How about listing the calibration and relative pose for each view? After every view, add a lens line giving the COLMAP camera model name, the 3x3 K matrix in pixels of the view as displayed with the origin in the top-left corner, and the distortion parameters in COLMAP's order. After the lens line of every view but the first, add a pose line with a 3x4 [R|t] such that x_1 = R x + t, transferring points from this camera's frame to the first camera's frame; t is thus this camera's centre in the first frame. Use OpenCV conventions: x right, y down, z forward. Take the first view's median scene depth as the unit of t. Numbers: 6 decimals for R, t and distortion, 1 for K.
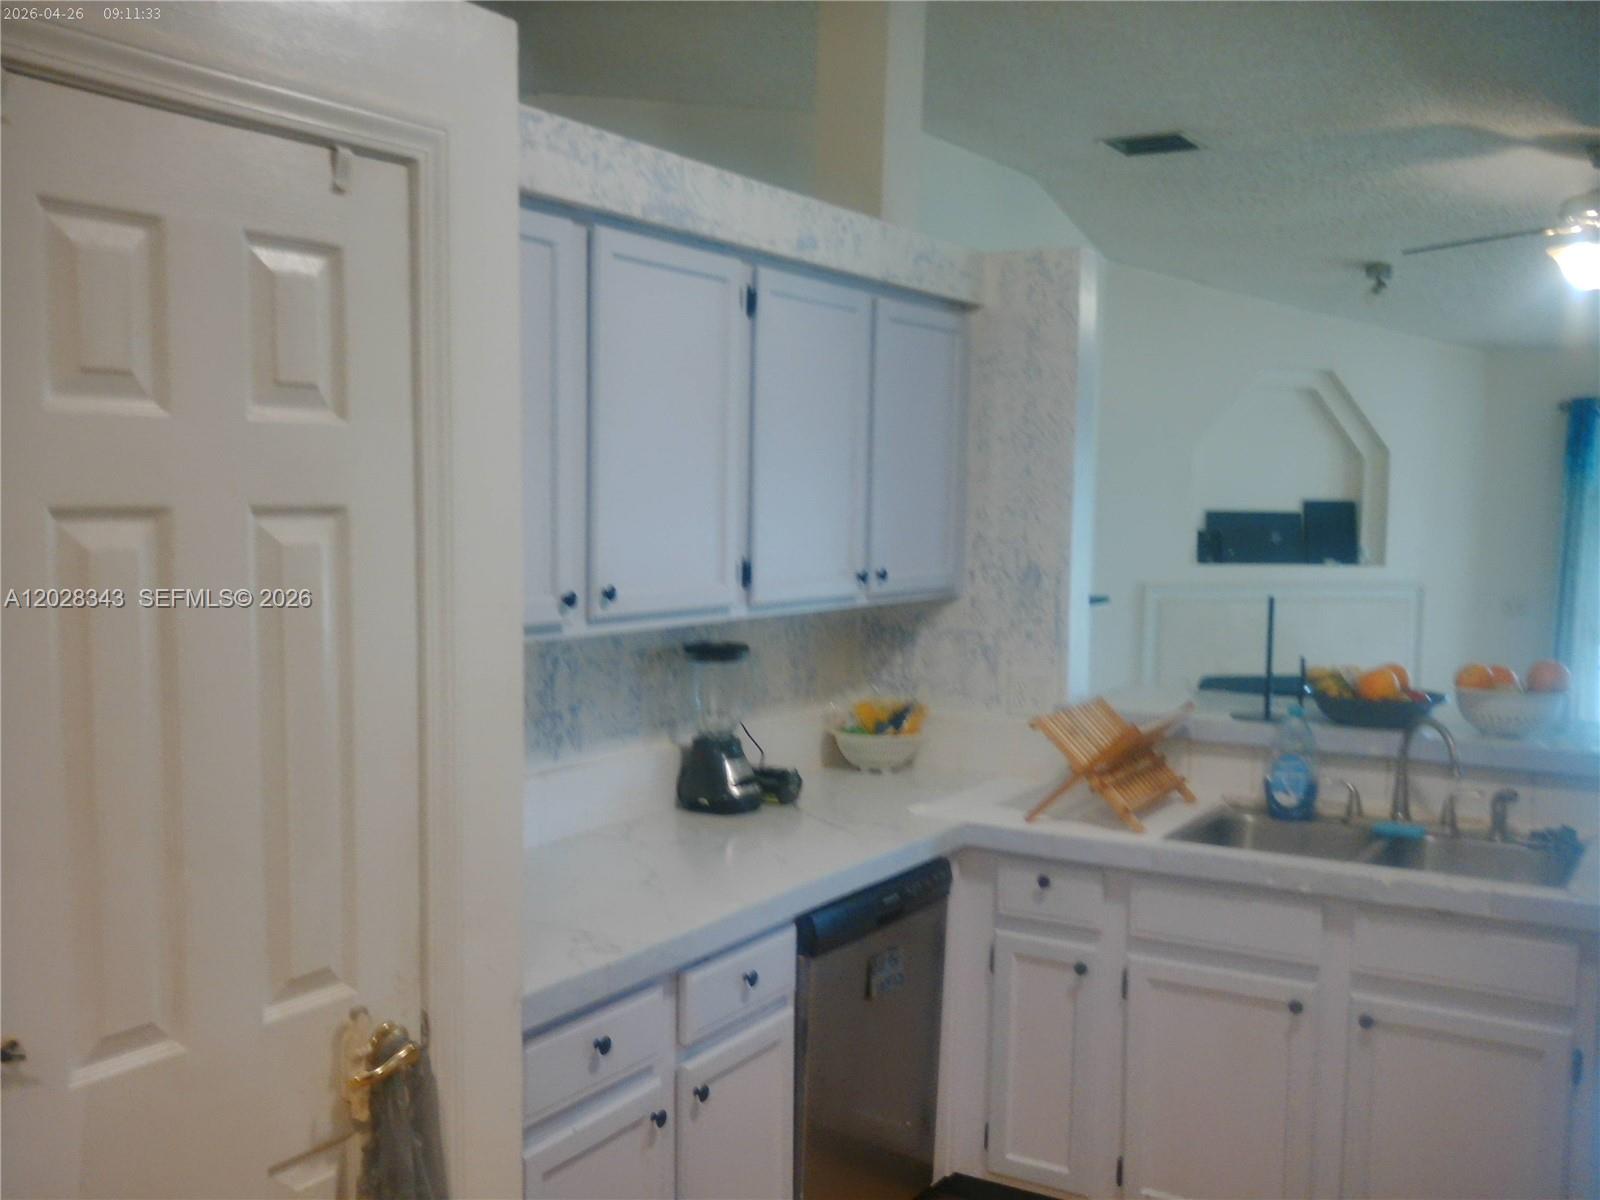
lens RADIAL K [[1471.8, 0, 845.4], [0, 1471.8, 630.6], [0, 0, 1]] dist [0.005435, 0.000000]
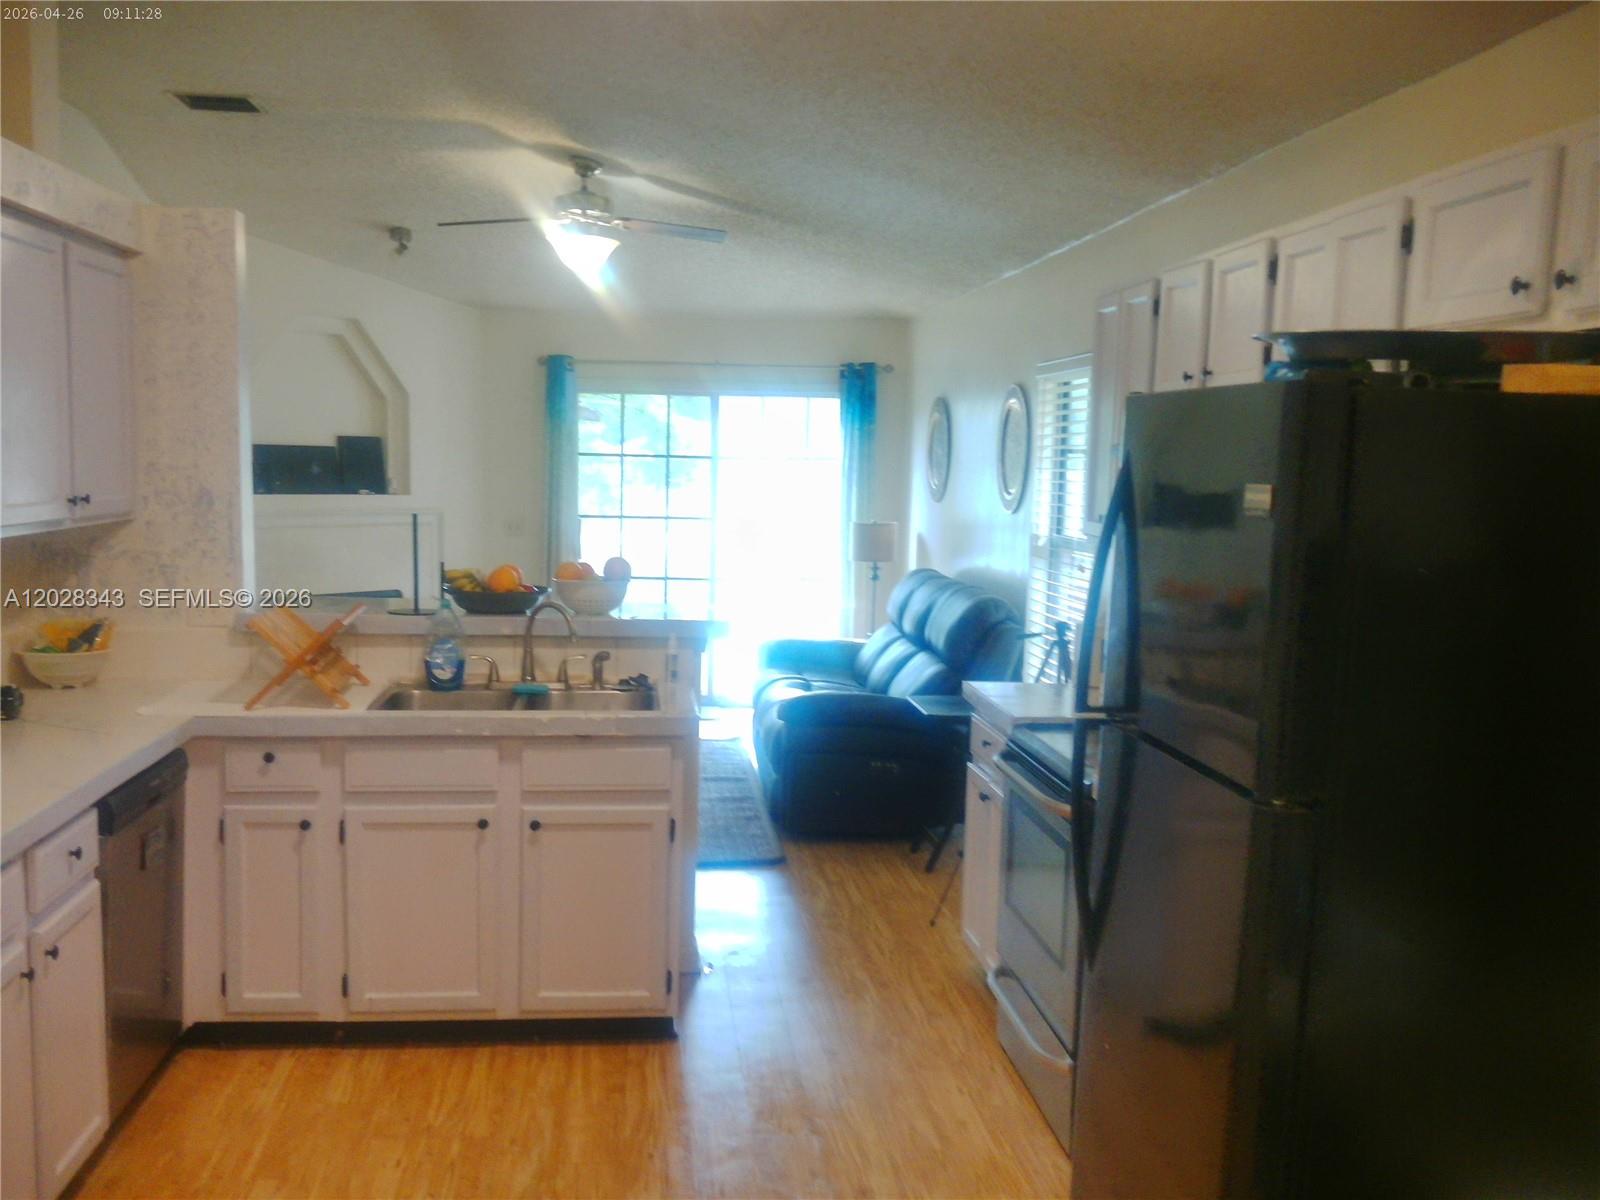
lens RADIAL K [[1471.8, 0, 784.5], [0, 1471.8, 616.1], [0, 0, 1]] dist [0.005435, 0.000000]
pose [[0.787861, -0.059600, 0.612963, -0.239824], [0.038355, 0.998123, 0.047751, 0.015697], [-0.614658, -0.014111, 0.788668, -0.173101]]
